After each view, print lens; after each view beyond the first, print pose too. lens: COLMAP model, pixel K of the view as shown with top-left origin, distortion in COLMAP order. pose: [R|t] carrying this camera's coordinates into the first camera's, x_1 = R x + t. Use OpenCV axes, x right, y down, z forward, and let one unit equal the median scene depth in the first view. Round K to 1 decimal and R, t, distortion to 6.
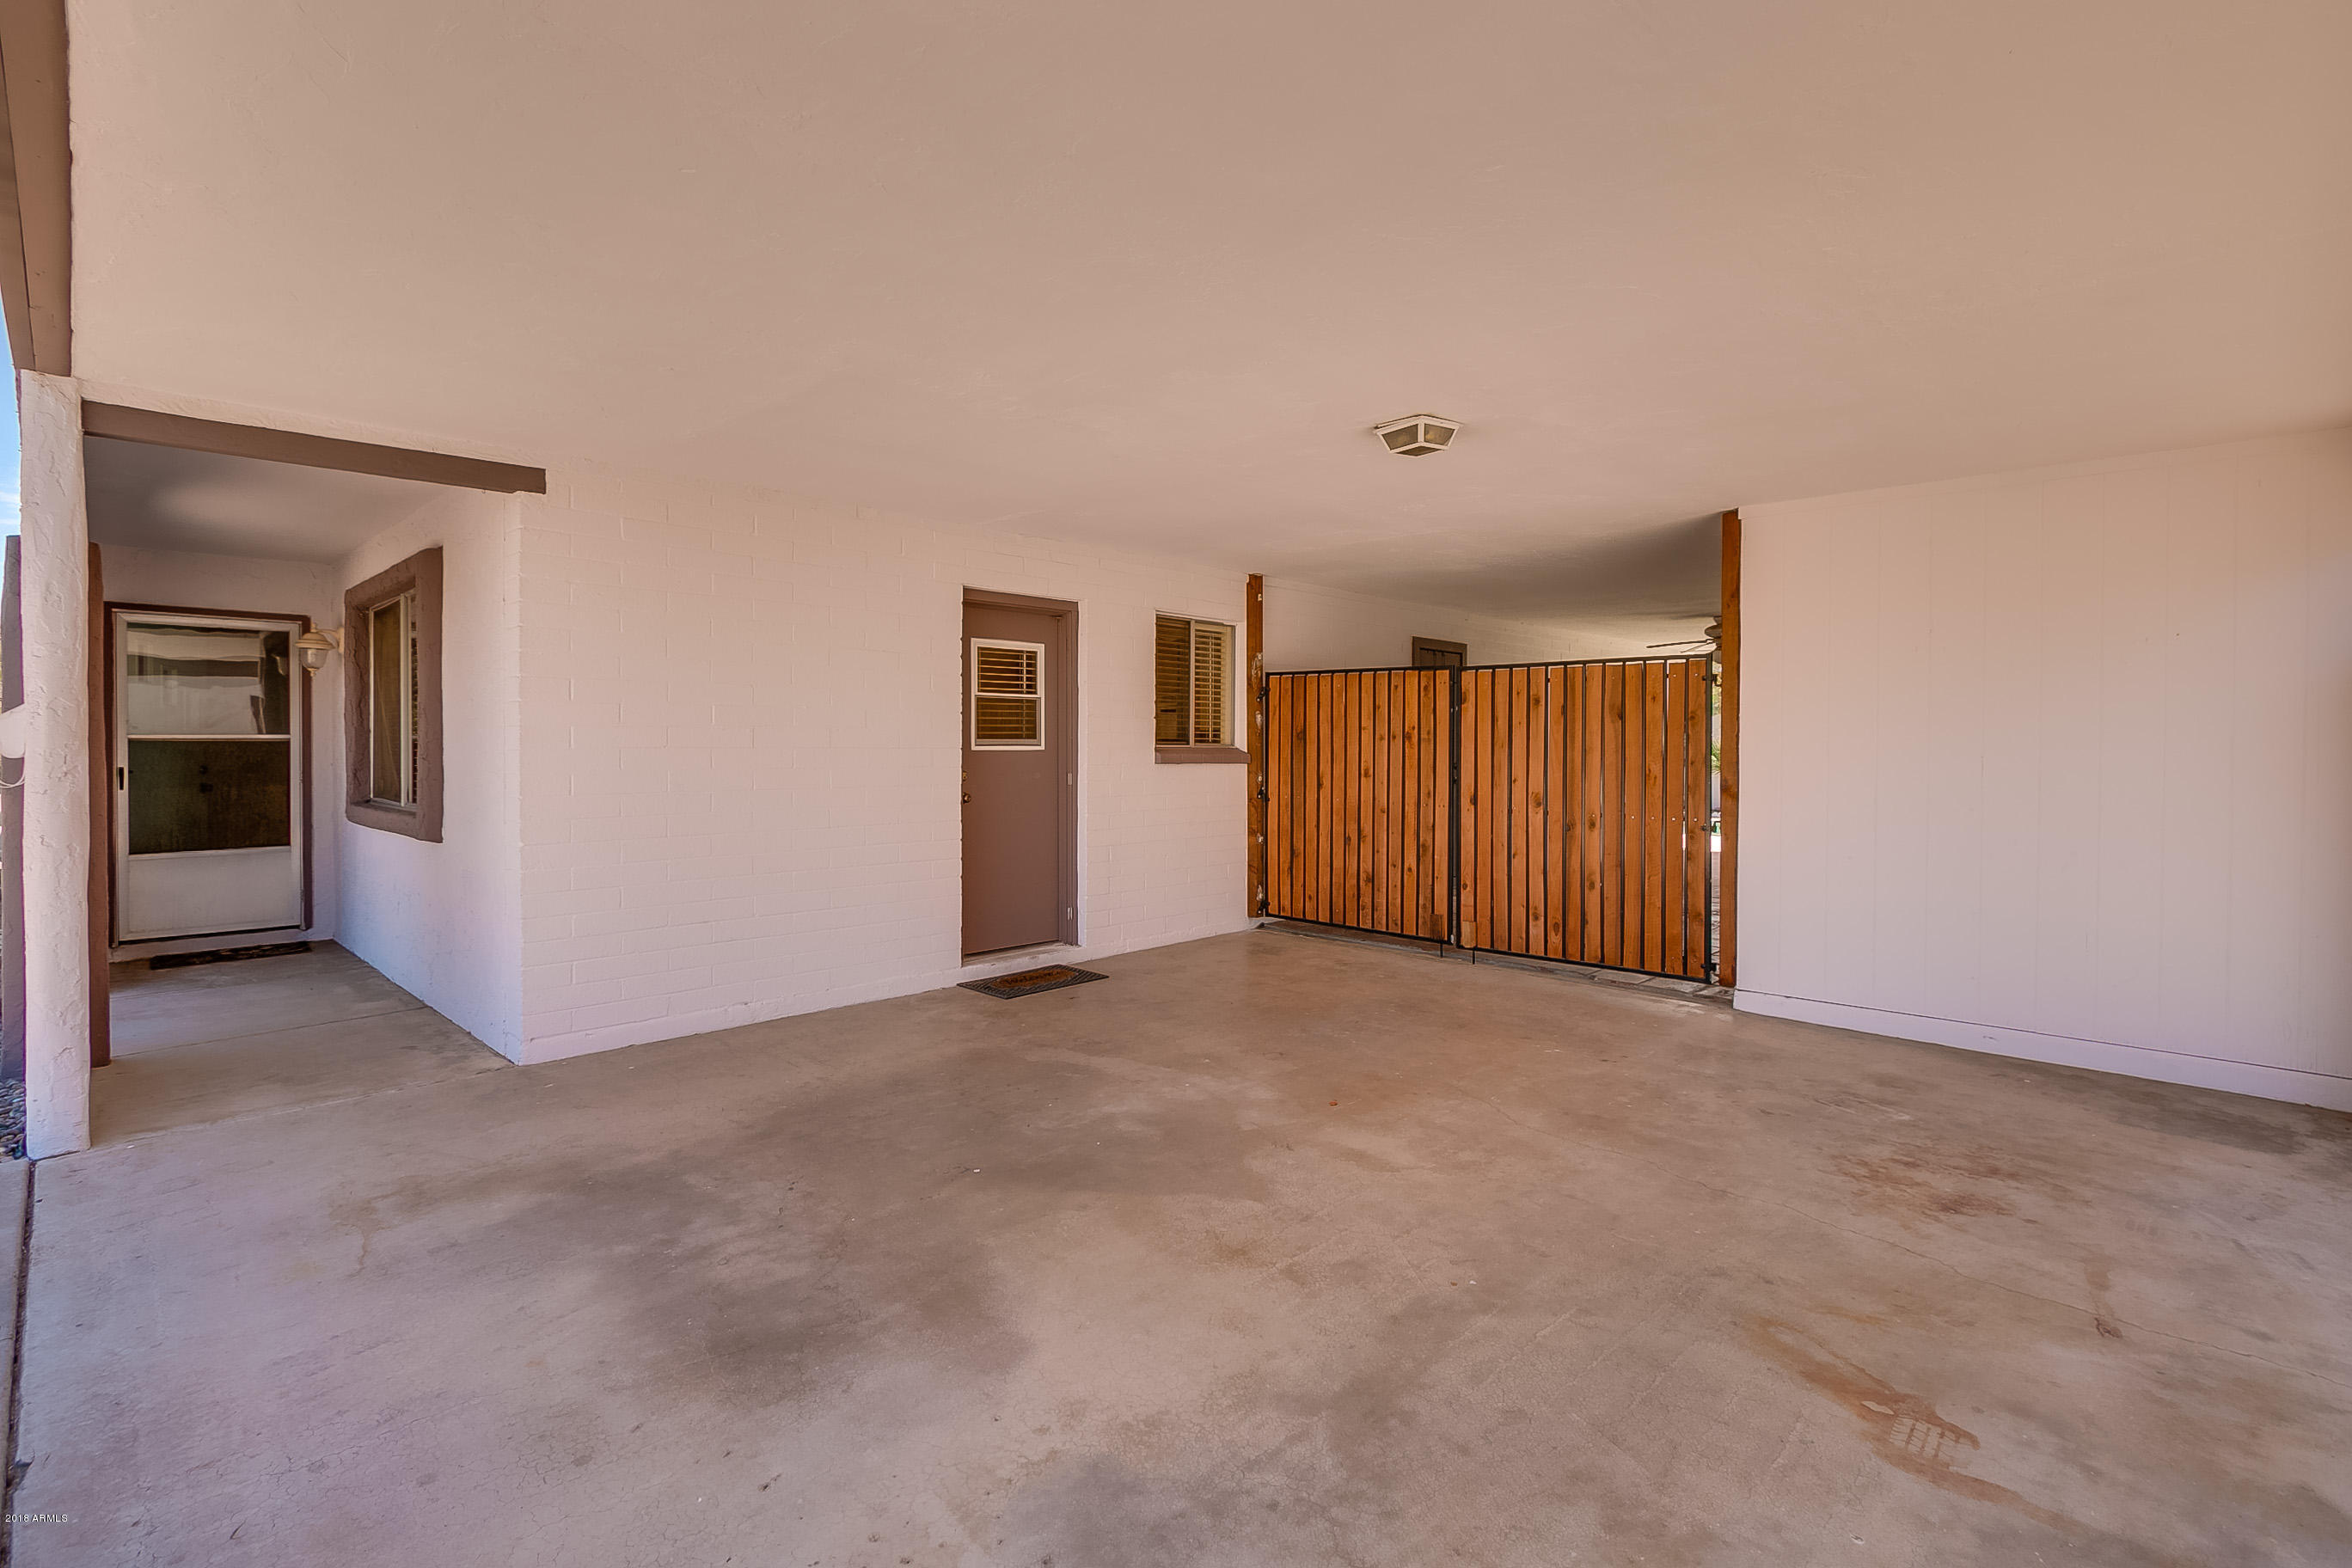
lens RADIAL K [[1090.0, 0, 1168.6], [0, 1090.0, 769.2], [0, 0, 1]] dist [-0.020628, 0.003700]
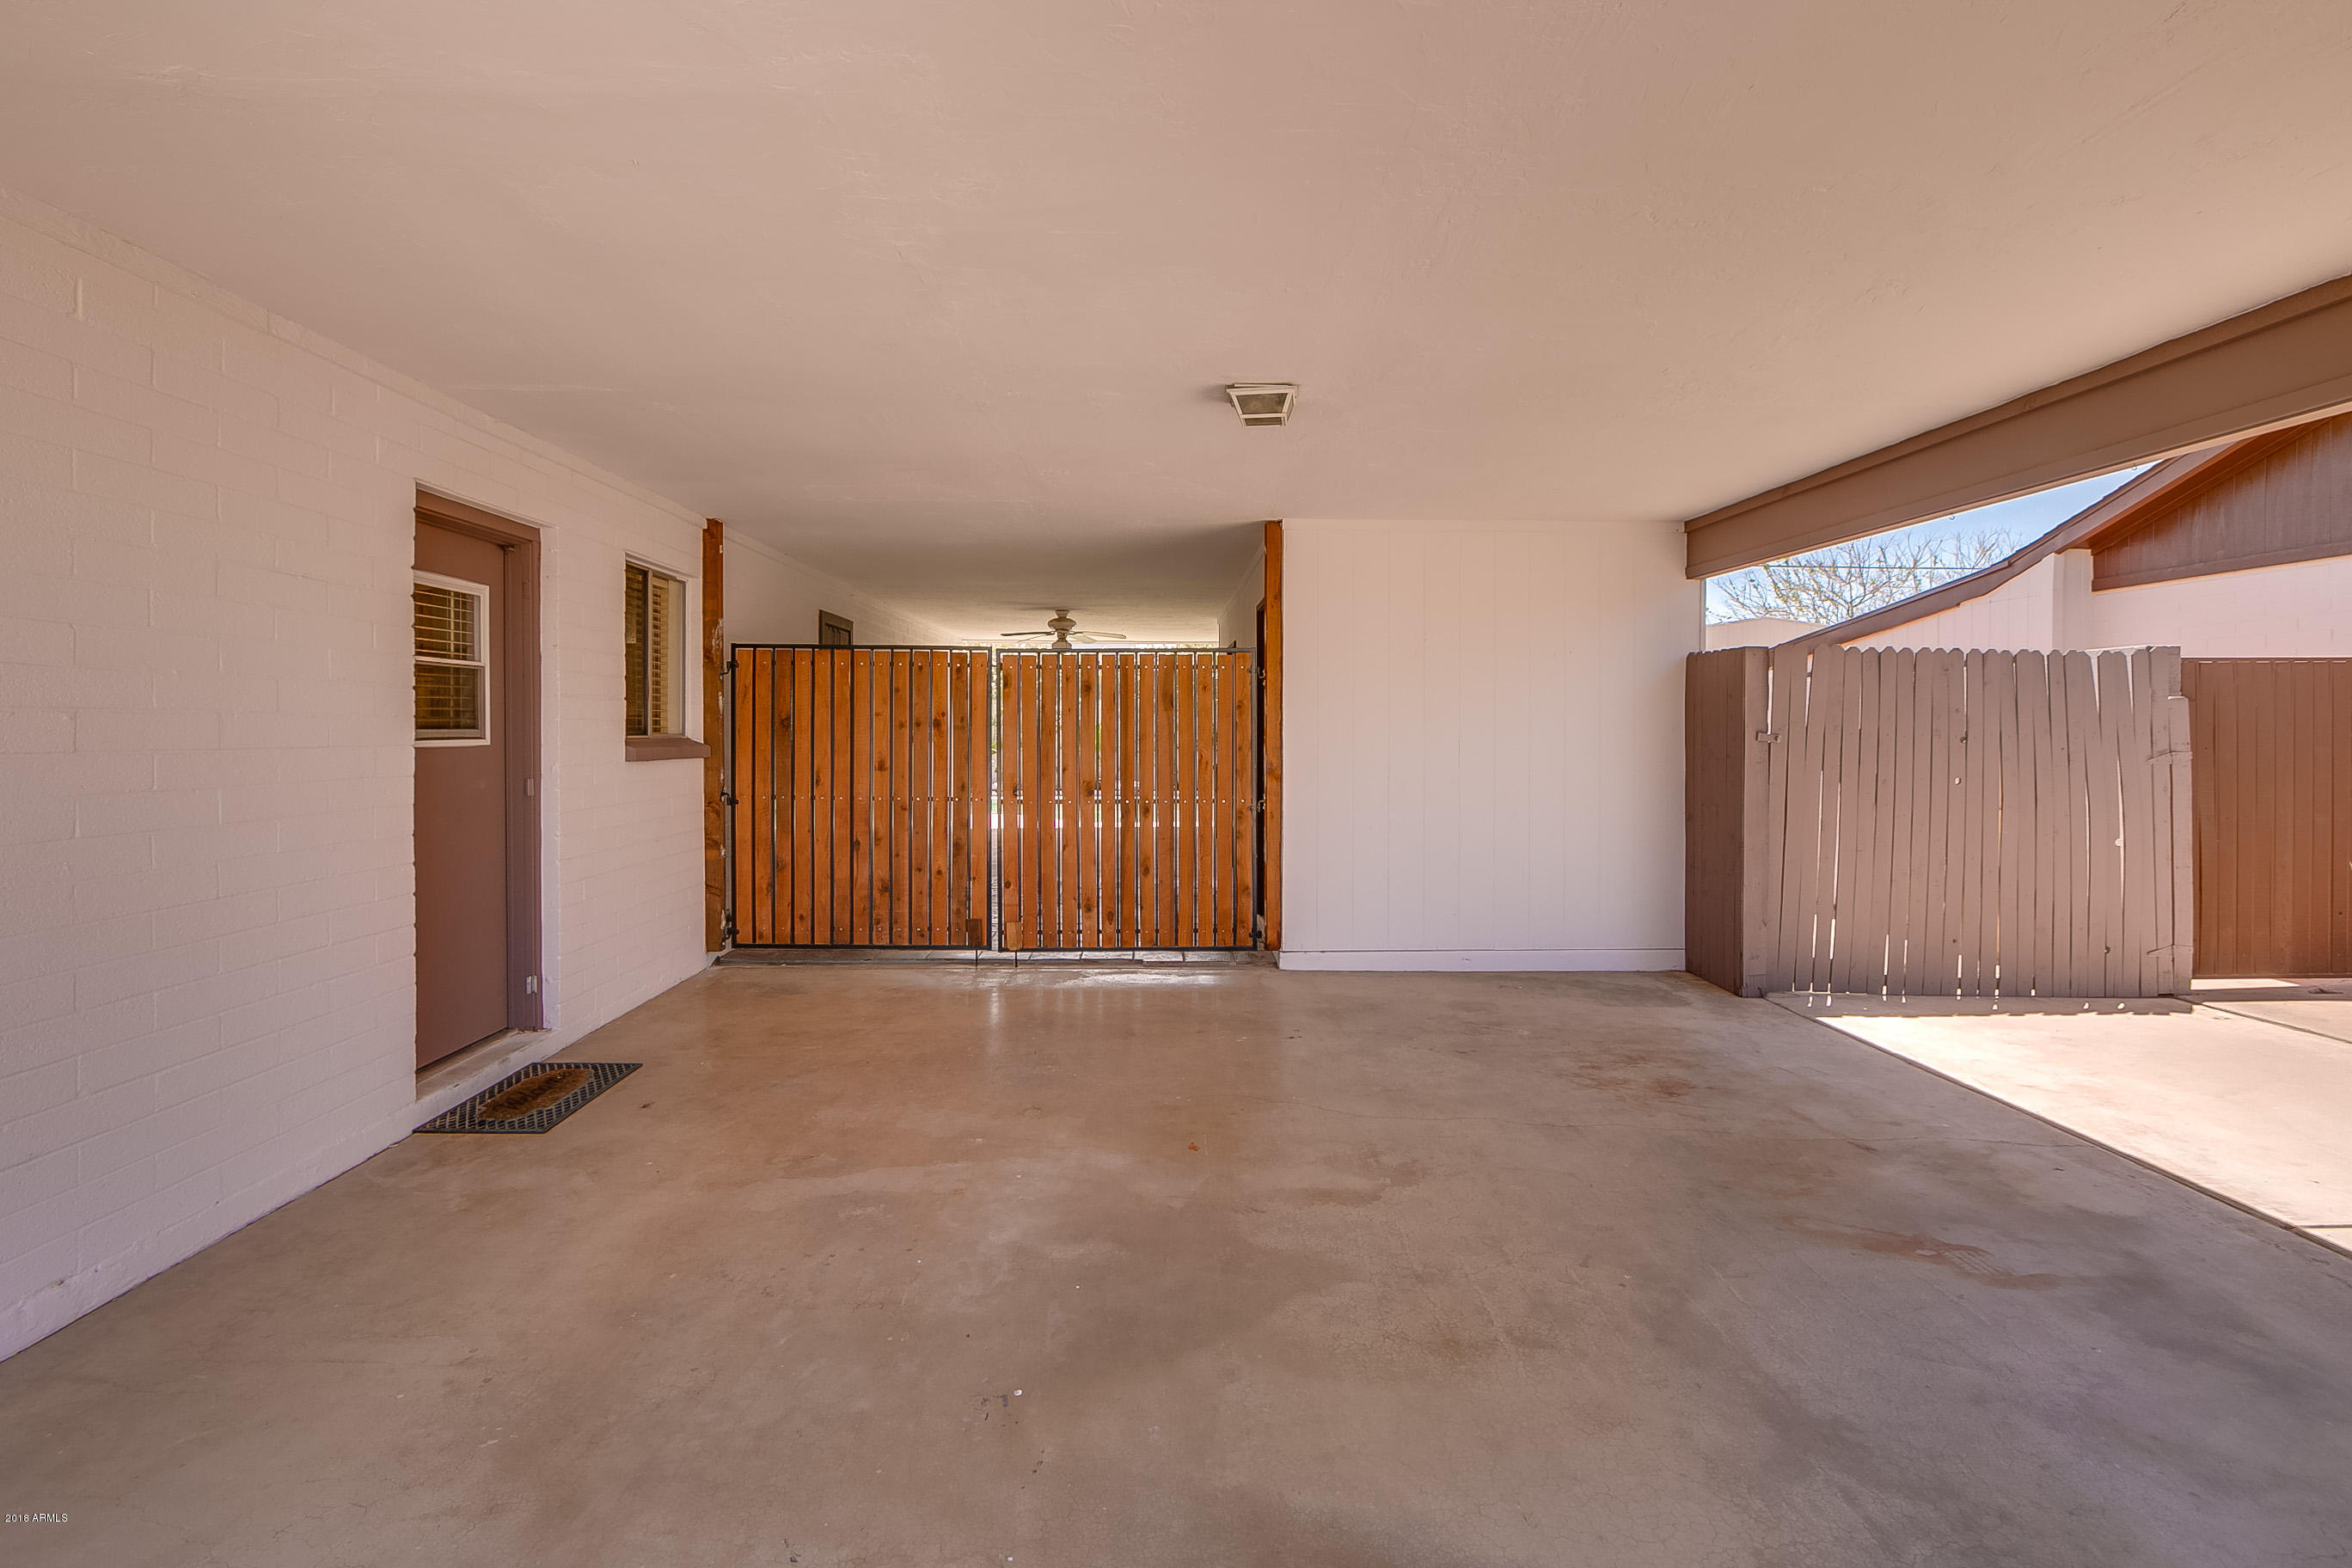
lens RADIAL K [[1090.0, 0, 1168.6], [0, 1090.0, 769.2], [0, 0, 1]] dist [-0.020628, 0.003700]
pose [[0.701750, -0.030288, 0.711779, -0.306425], [0.017855, 0.999530, 0.024929, -0.013017], [-0.712200, -0.004785, 0.701961, 0.255606]]
